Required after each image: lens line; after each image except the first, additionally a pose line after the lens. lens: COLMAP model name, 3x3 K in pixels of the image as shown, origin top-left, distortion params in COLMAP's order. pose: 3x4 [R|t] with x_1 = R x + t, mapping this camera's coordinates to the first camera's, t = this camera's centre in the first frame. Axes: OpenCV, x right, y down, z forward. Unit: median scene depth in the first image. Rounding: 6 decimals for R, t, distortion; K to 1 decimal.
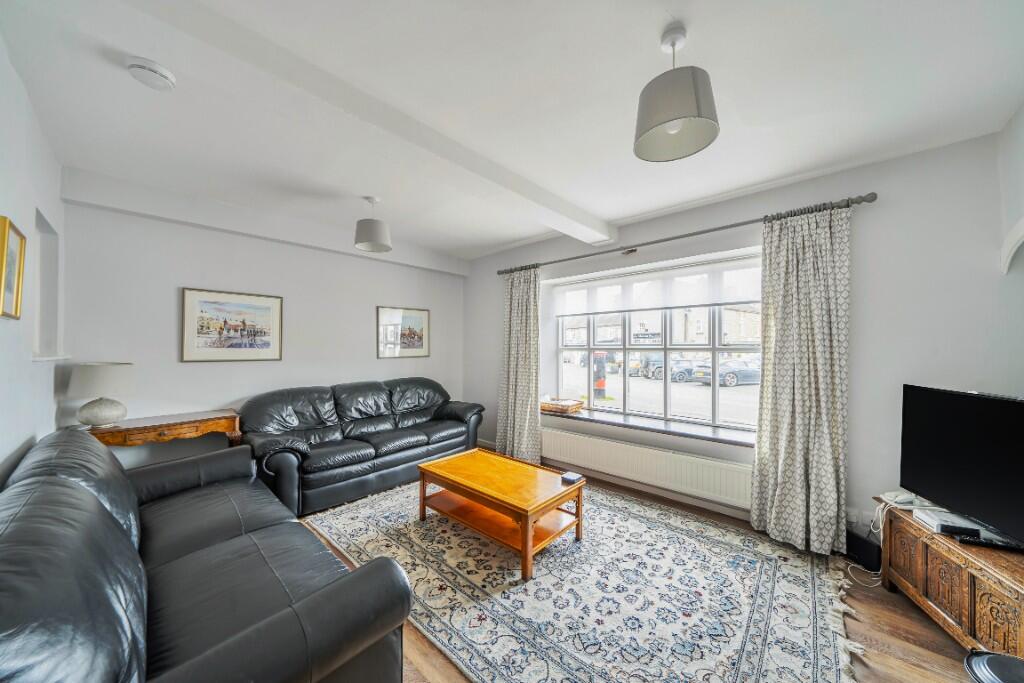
lens RADIAL K [[350.2, 0, 487.5], [0, 350.2, 340.1], [0, 0, 1]] dist [-0.000337, 0.000008]
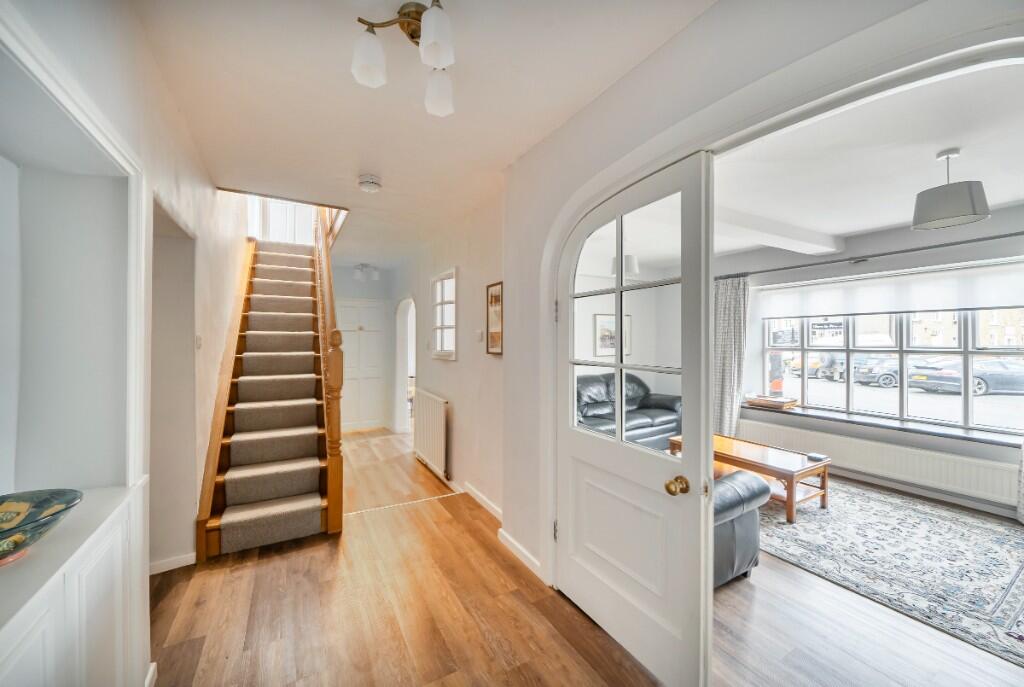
lens RADIAL K [[352.0, 0, 511.6], [0, 352.0, 334.1], [0, 0, 1]] dist [-0.000877, -0.000080]
pose [[0.951652, -0.004524, -0.307145, -0.355773], [0.004186, 0.999990, -0.001759, -0.038879], [0.307150, 0.000388, 0.951661, -0.455644]]
